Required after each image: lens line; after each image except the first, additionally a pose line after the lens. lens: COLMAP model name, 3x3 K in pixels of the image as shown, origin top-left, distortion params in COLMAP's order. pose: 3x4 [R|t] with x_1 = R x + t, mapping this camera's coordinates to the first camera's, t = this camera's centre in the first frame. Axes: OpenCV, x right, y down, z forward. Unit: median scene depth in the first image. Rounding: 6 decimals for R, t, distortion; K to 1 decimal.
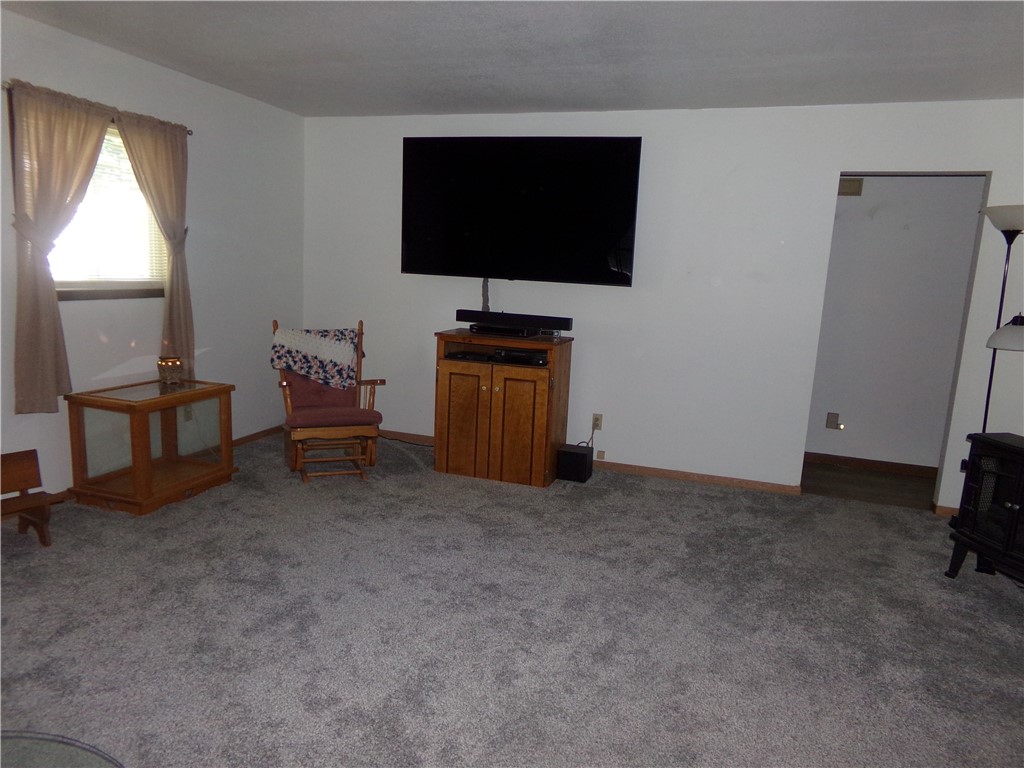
lens RADIAL K [[708.4, 0, 510.1], [0, 708.4, 386.6], [0, 0, 1]] dist [-0.003714, 0.013202]
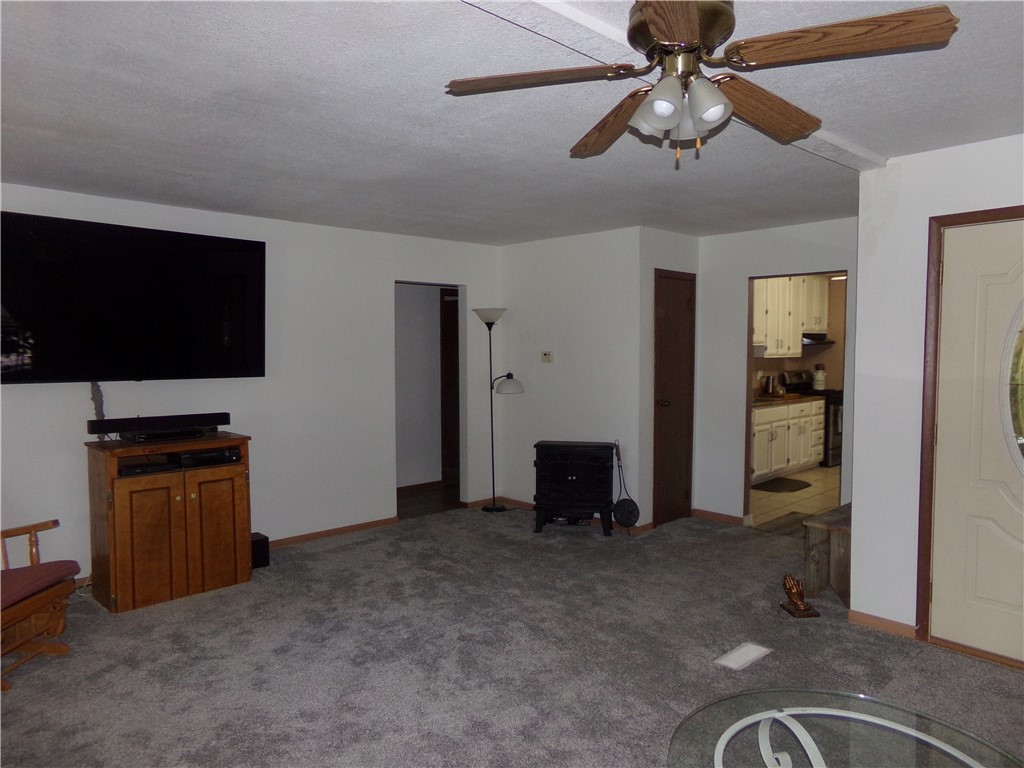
lens RADIAL K [[708.4, 0, 510.0], [0, 708.4, 385.0], [0, 0, 1]] dist [-0.003714, 0.013202]
pose [[0.479399, -0.100561, 0.871816, -0.623841], [0.176778, 0.984116, 0.016307, -0.082792], [-0.859608, 0.146301, 0.489561, 0.151649]]
